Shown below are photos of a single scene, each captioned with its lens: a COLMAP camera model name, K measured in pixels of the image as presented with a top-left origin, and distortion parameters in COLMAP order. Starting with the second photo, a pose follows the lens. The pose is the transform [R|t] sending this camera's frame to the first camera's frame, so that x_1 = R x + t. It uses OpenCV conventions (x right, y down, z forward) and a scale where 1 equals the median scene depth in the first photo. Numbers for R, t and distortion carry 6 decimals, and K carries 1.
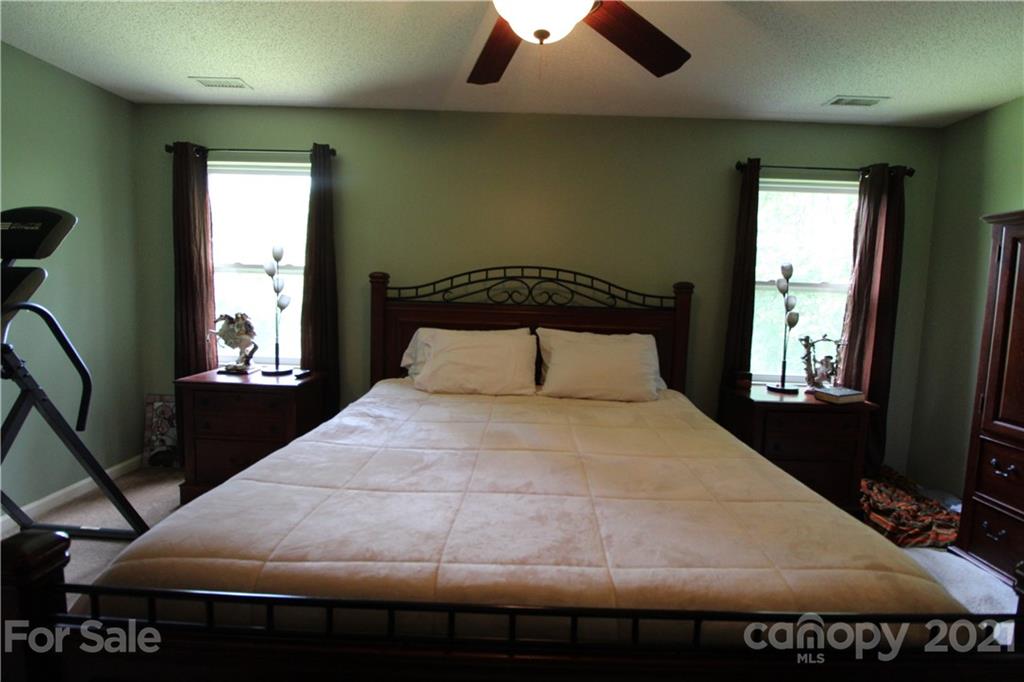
lens RADIAL K [[470.6, 0, 511.1], [0, 470.6, 340.2], [0, 0, 1]] dist [-0.007751, -0.009918]
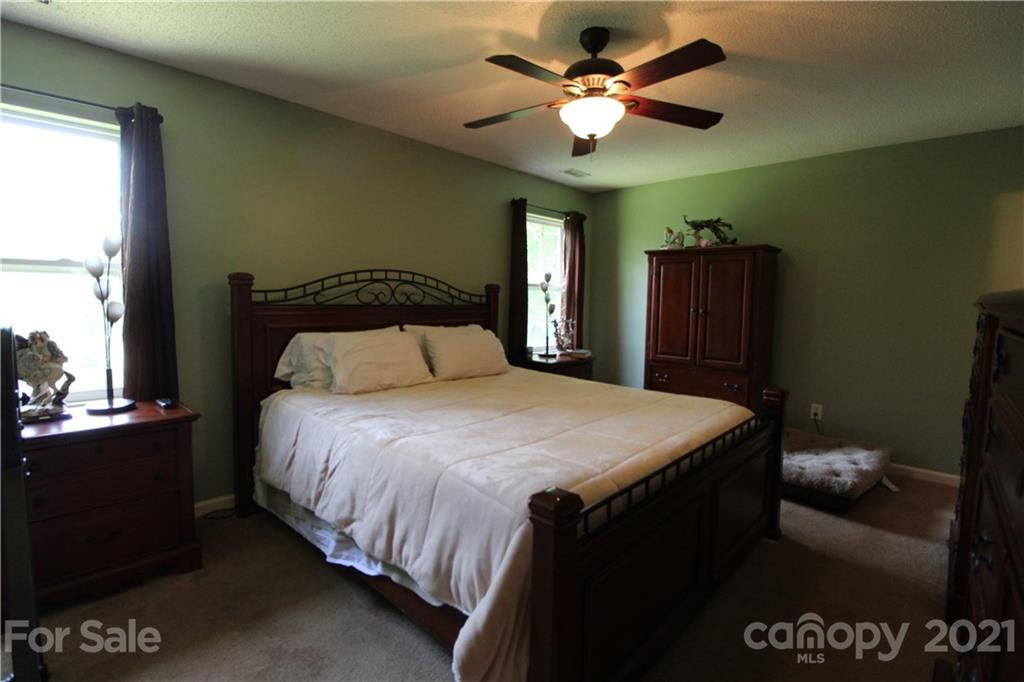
lens RADIAL K [[470.6, 0, 508.3], [0, 470.6, 338.9], [0, 0, 1]] dist [-0.007751, -0.009918]
pose [[0.679405, -0.084791, 0.728848, -0.593180], [0.079398, 0.995964, 0.041855, -0.020554], [-0.729455, 0.029433, 0.683395, 0.053971]]
